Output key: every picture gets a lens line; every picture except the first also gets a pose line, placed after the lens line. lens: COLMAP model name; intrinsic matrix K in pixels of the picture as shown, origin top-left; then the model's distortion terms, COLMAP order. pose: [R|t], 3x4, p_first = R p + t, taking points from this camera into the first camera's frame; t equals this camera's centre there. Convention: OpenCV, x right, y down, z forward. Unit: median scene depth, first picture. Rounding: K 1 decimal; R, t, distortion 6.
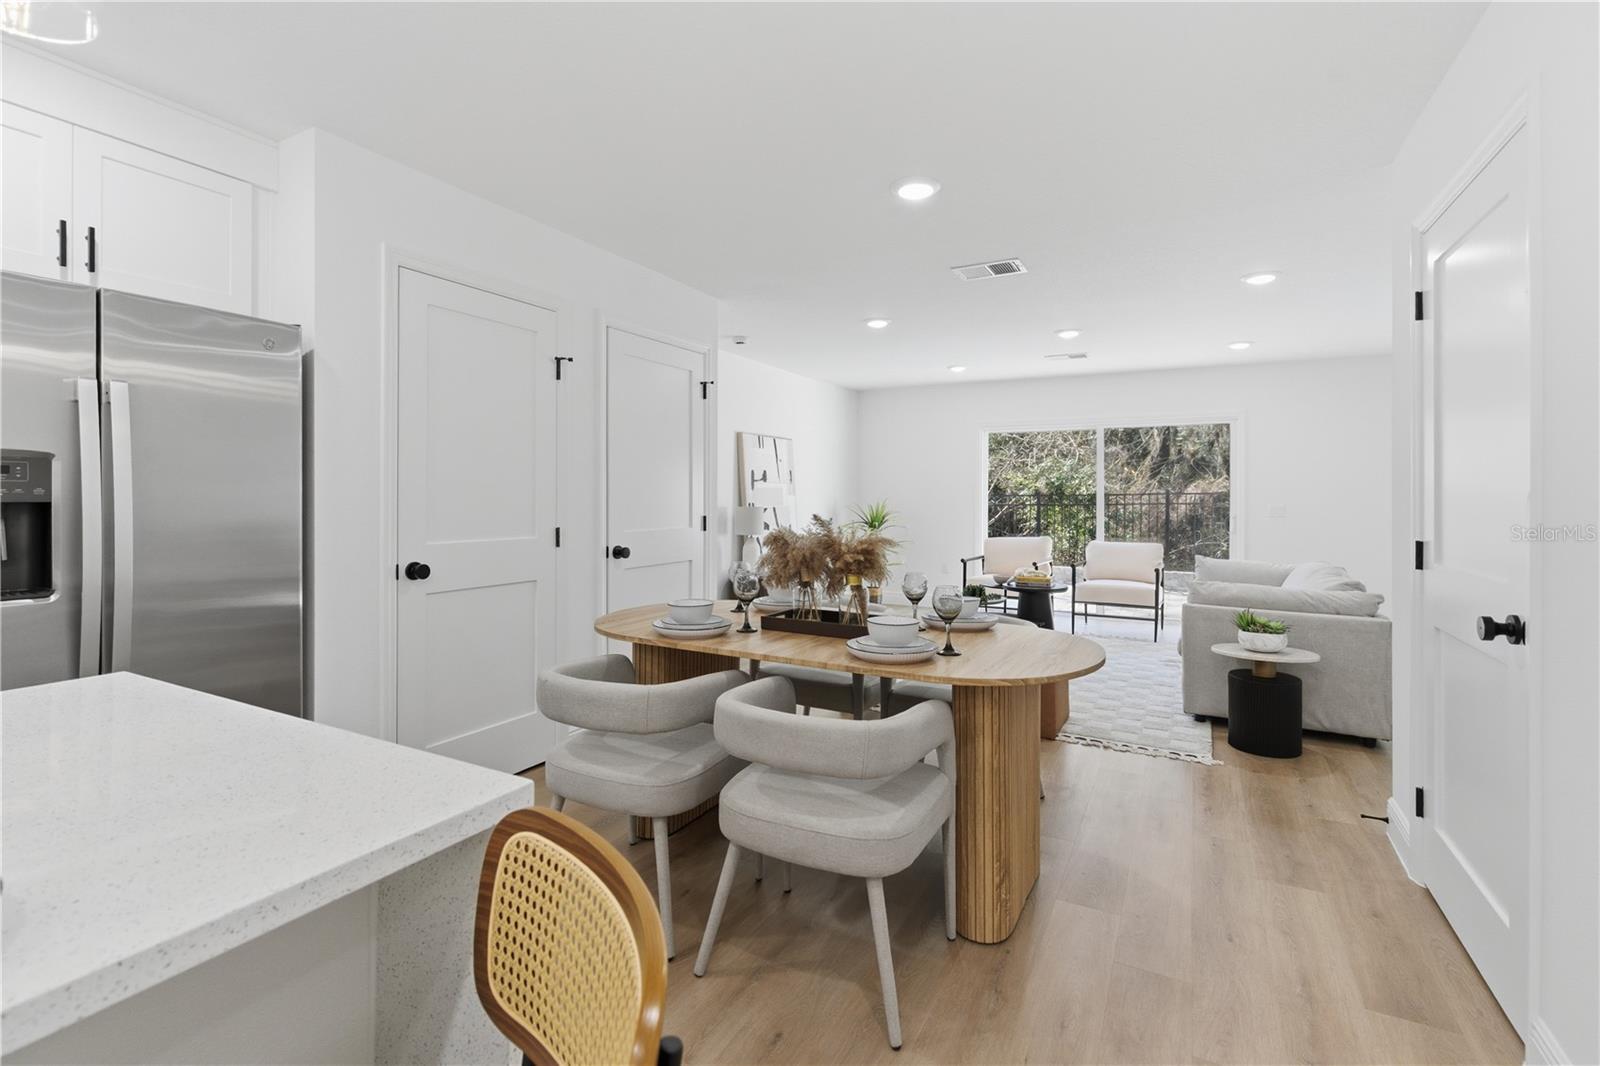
lens RADIAL K [[743.8, 0, 789.0], [0, 743.8, 493.6], [0, 0, 1]] dist [0.006530, -0.000500]
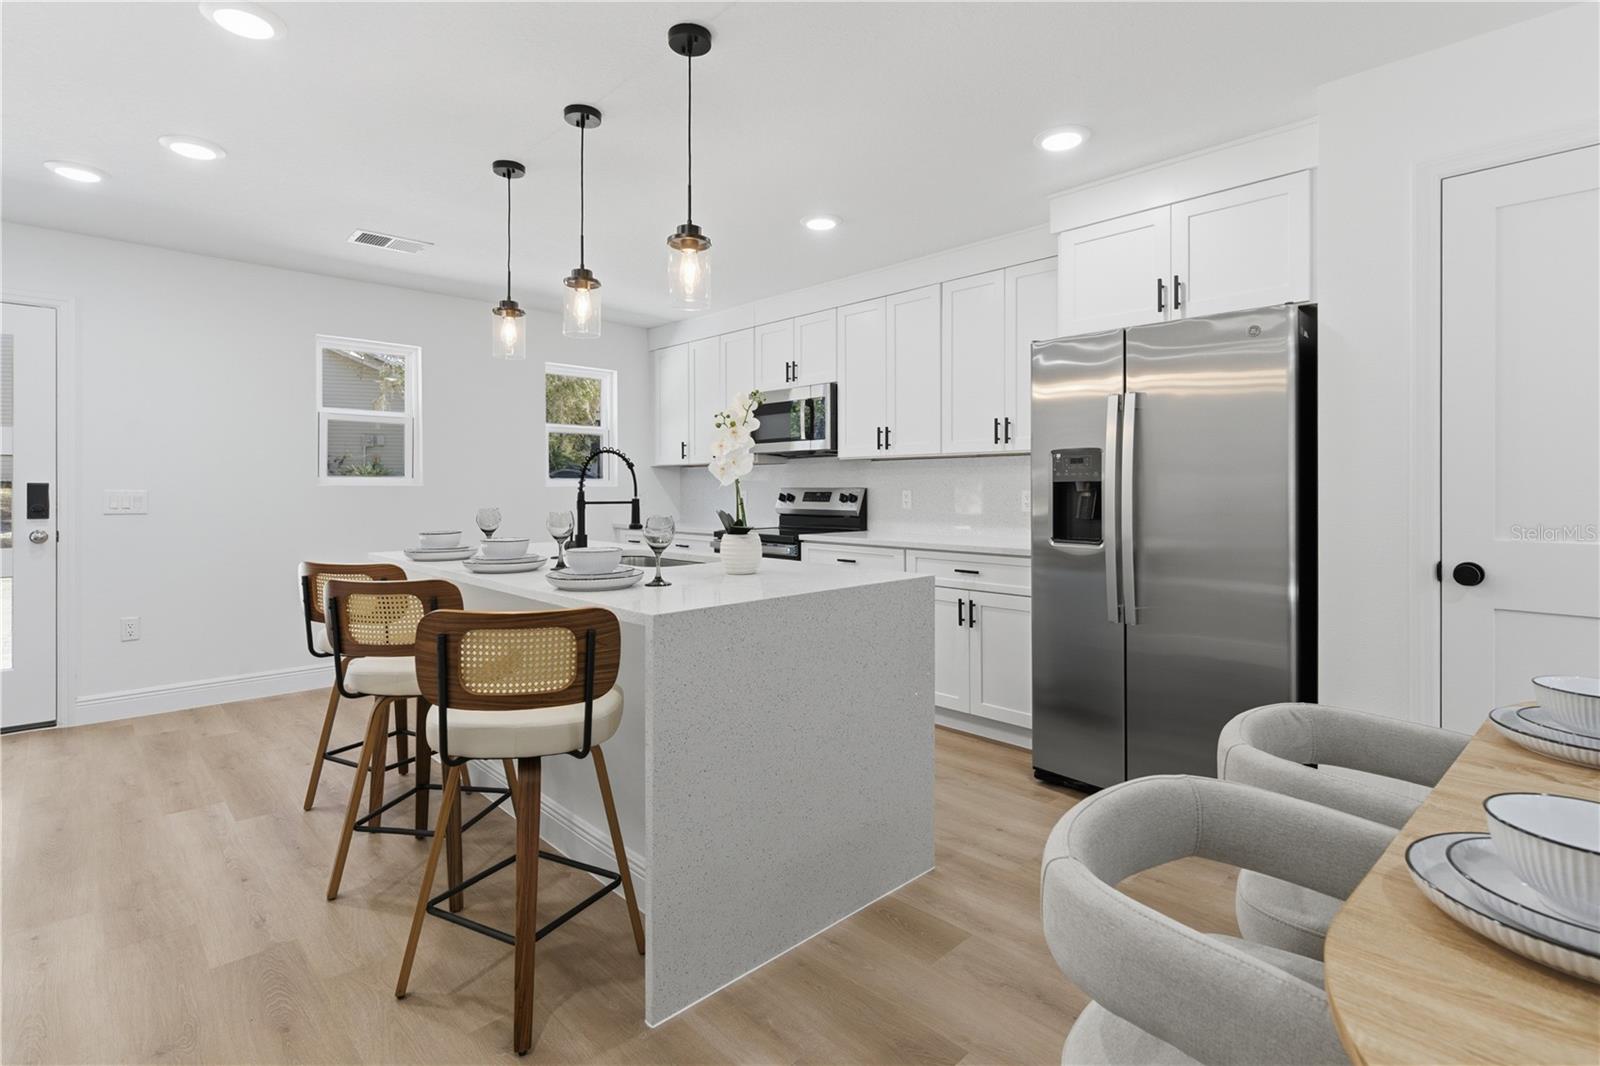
lens RADIAL K [[757.7, 0, 798.5], [0, 757.7, 494.3], [0, 0, 1]] dist [-0.001752, -0.000709]
pose [[-0.294338, 0.002909, -0.955697, 0.193173], [0.000376, 0.999996, 0.002928, 0.010246], [0.955701, 0.000502, -0.294338, 0.264313]]
